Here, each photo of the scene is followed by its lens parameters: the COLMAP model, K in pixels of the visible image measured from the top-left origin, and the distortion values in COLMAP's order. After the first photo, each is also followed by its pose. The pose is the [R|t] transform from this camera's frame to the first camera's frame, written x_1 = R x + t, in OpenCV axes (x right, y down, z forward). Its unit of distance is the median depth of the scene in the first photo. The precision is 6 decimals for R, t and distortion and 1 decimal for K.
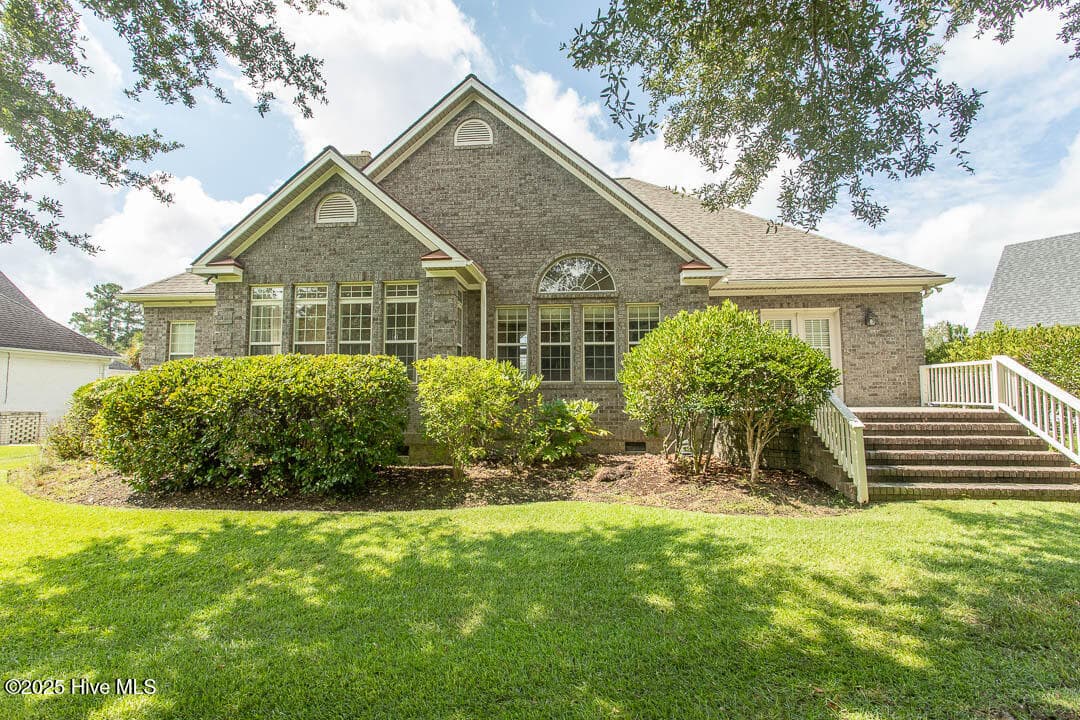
lens RADIAL K [[510.4, 0, 539.9], [0, 510.4, 405.9], [0, 0, 1]] dist [0.022298, -0.000180]
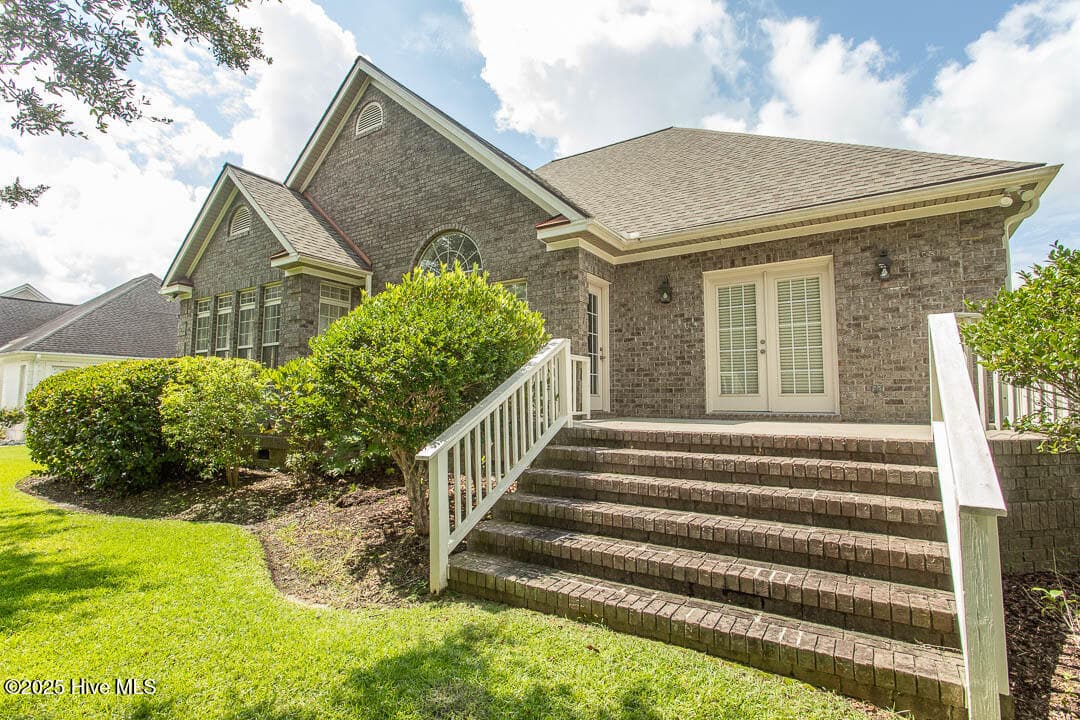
lens RADIAL K [[533.5, 0, 539.4], [0, 533.5, 392.2], [0, 0, 1]] dist [0.020196, 0.000493]
pose [[0.875094, -0.000331, -0.483952, 0.623289], [-0.013877, 0.999571, -0.025777, -0.012419], [0.483753, 0.029273, 0.874715, 0.315645]]
